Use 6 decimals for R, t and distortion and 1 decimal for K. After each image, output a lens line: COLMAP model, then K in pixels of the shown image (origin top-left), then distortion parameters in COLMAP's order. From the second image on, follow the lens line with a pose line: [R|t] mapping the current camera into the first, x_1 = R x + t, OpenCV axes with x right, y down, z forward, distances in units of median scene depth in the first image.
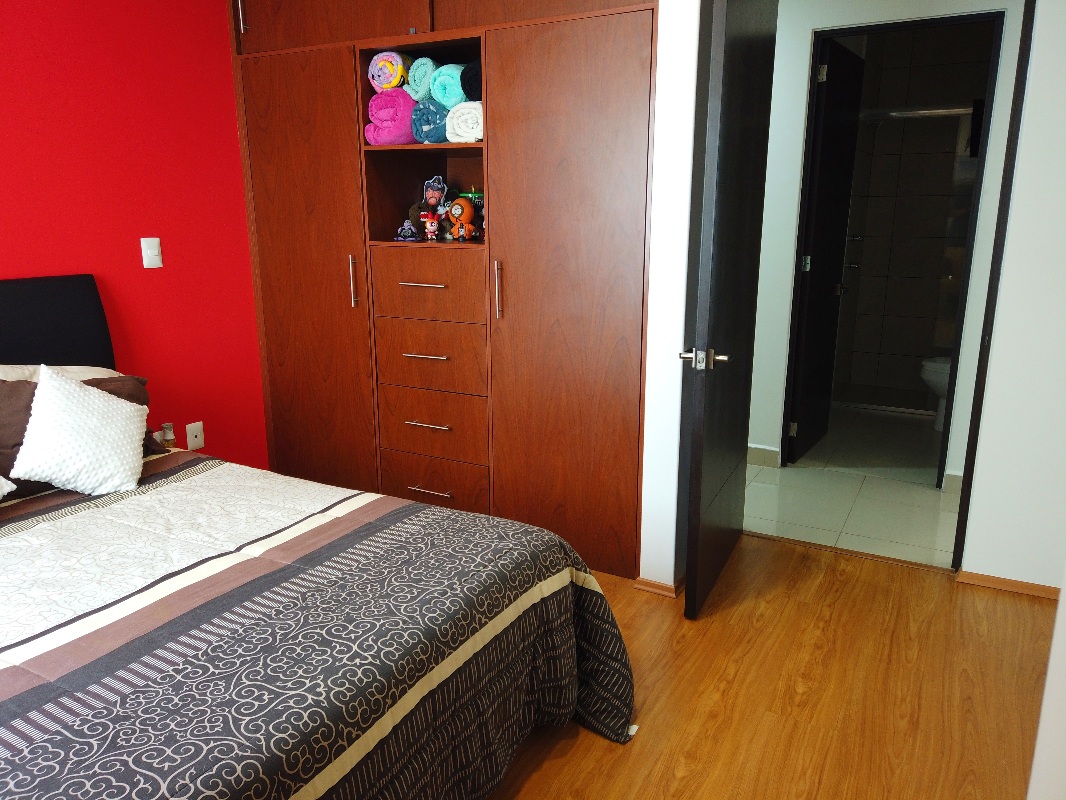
lens RADIAL K [[801.5, 0, 525.5], [0, 801.5, 398.8], [0, 0, 1]] dist [0.001571, 0.000977]
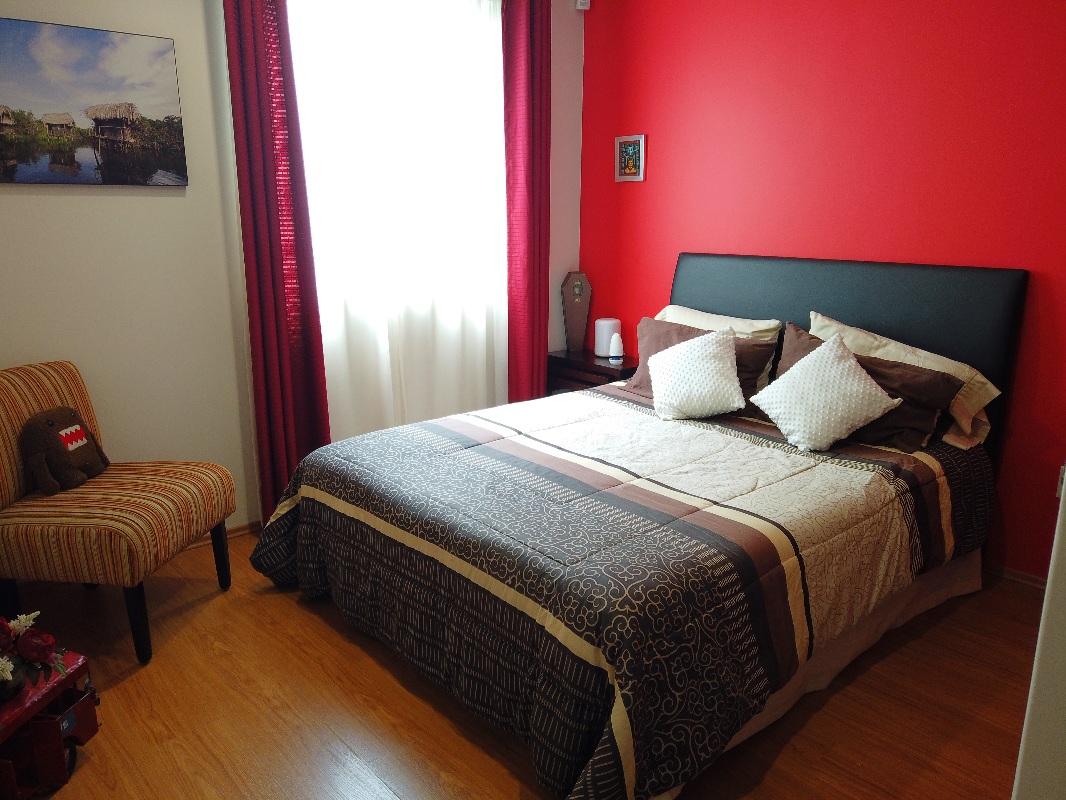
lens RADIAL K [[801.5, 0, 525.5], [0, 801.5, 398.8], [0, 0, 1]] dist [0.001571, 0.000977]
pose [[-0.328853, 0.225695, -0.917016, 0.766881], [-0.221419, 0.925530, 0.307194, -0.251320], [0.918057, 0.304066, -0.254391, 1.080424]]
